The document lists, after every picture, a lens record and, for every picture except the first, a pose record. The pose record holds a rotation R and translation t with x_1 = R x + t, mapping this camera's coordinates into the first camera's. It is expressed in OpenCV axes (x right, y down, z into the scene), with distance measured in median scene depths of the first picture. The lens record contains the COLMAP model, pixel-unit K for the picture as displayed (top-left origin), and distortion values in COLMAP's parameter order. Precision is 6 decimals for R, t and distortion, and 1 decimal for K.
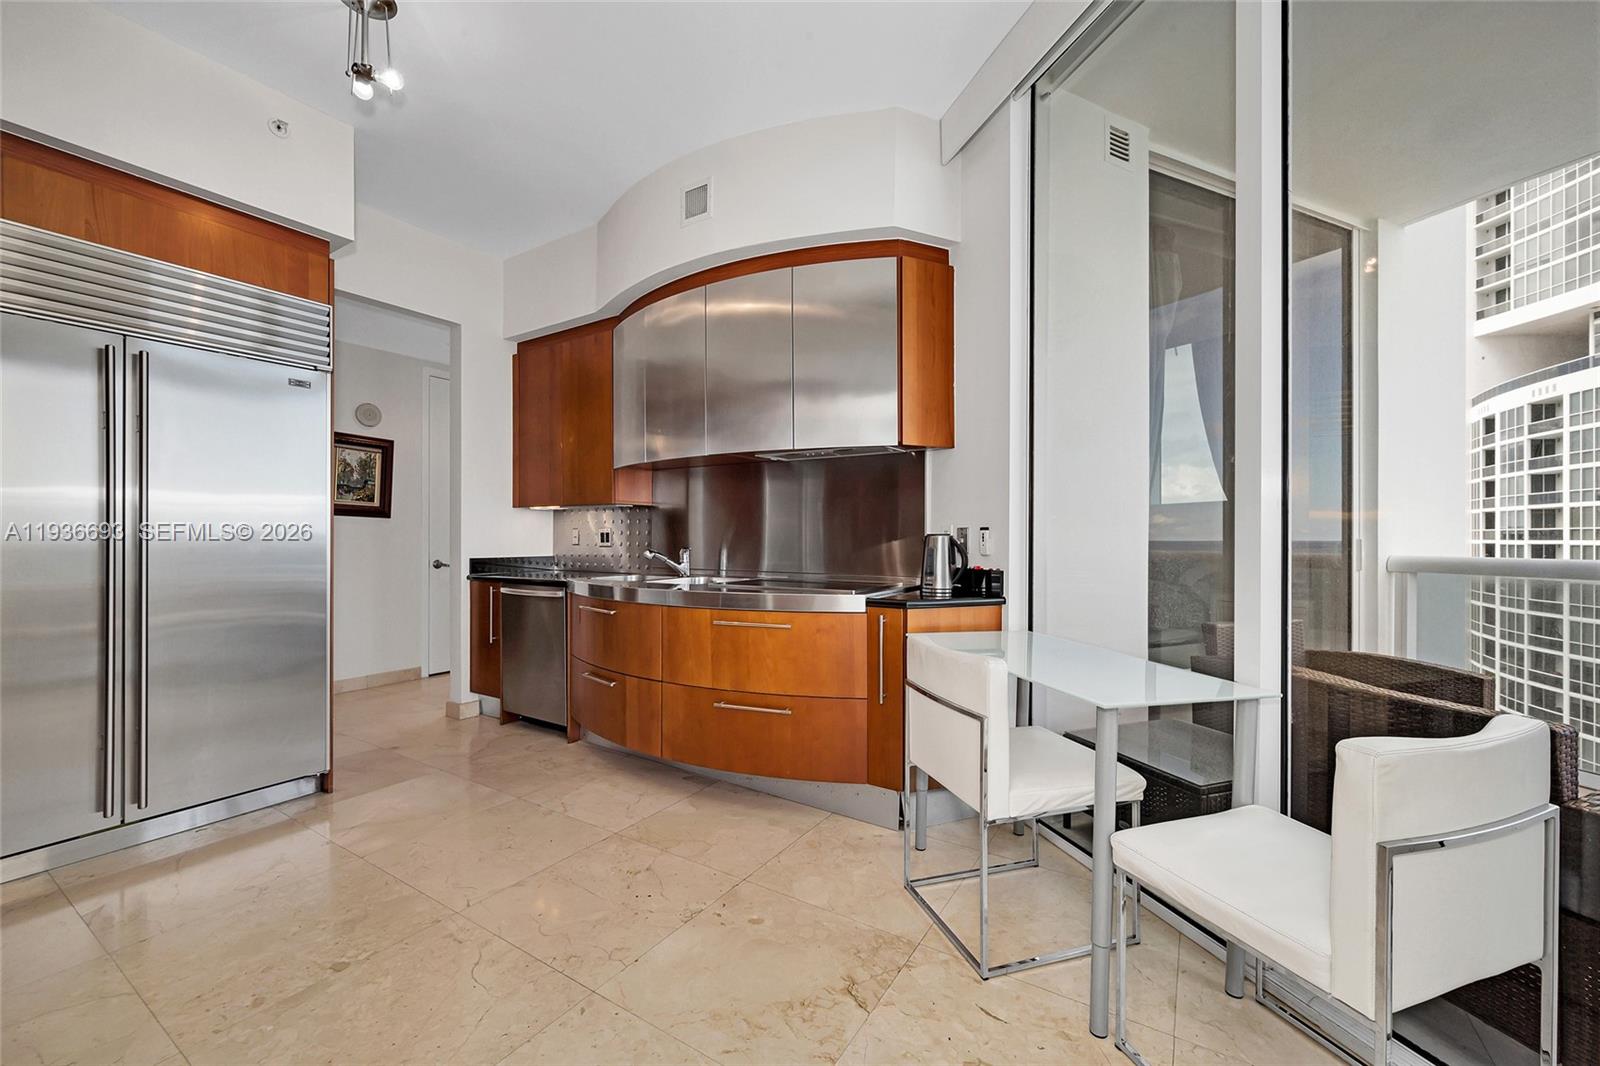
lens RADIAL K [[645.1, 0, 800.0], [0, 645.1, 533.0], [0, 0, 1]] dist [0.013306, 0.000049]
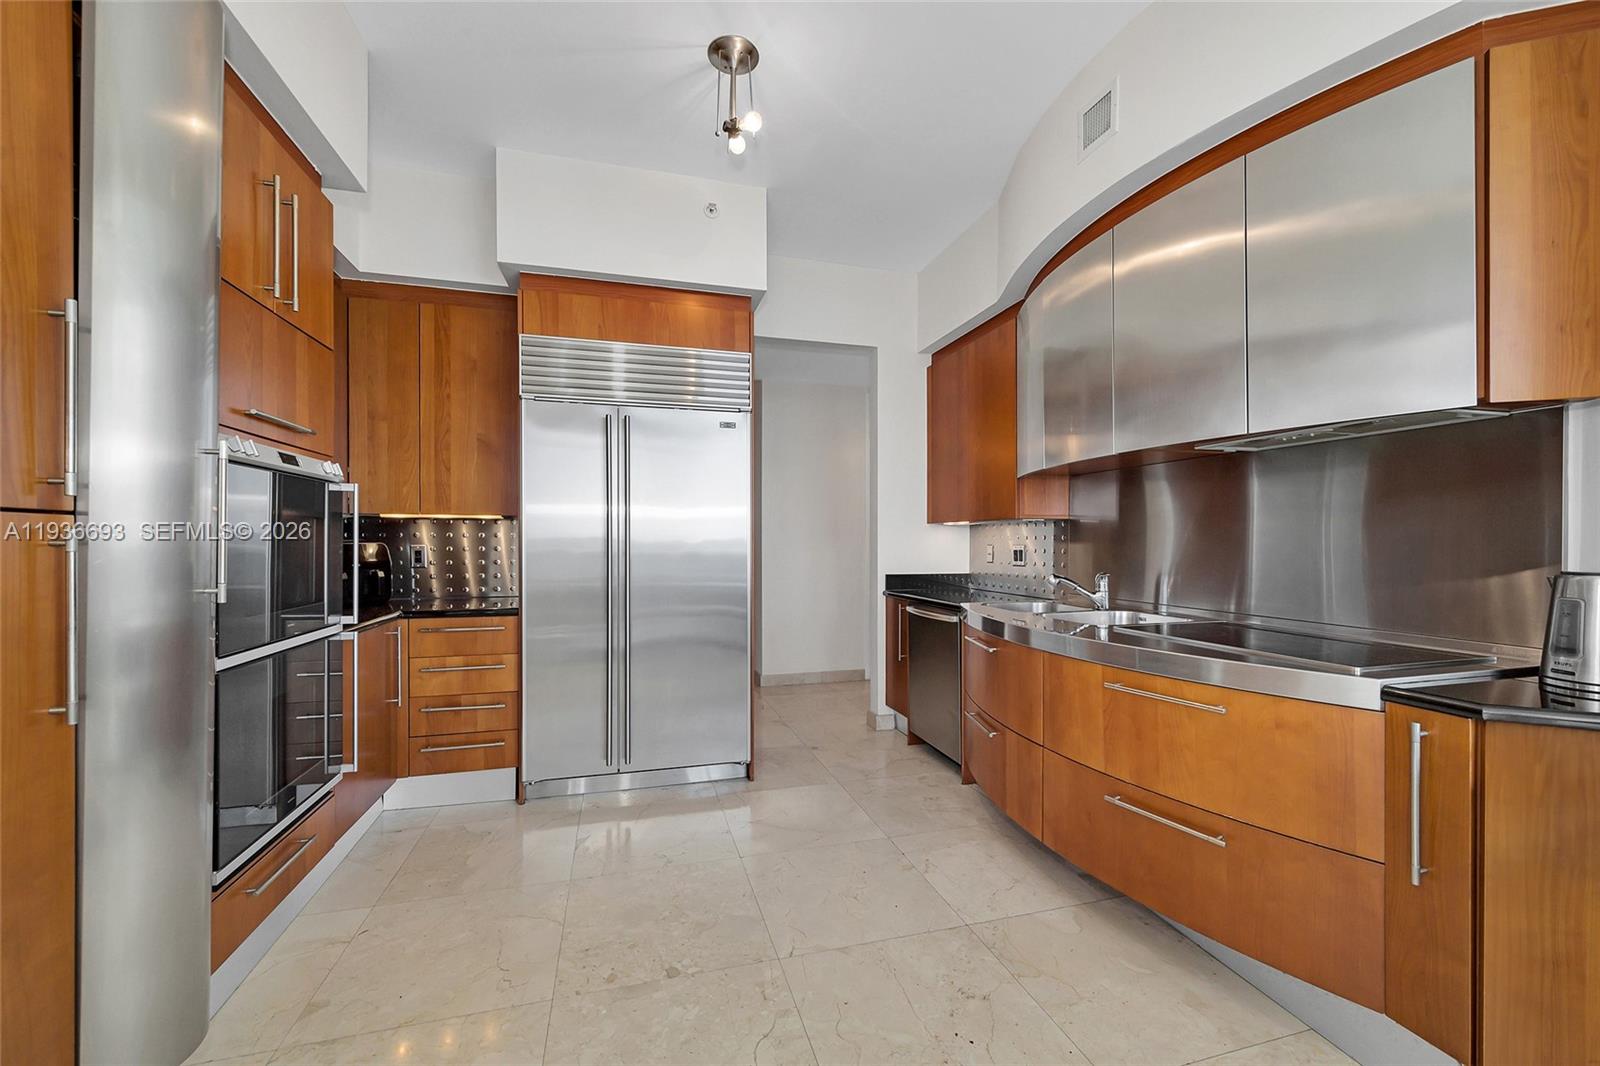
lens RADIAL K [[638.3, 0, 798.5], [0, 638.3, 542.8], [0, 0, 1]] dist [-0.000683, -0.000062]
pose [[0.745037, 0.002592, -0.667018, 0.078742], [0.002376, 0.999976, 0.006540, -0.023657], [0.667018, -0.006457, 0.745013, 0.208566]]
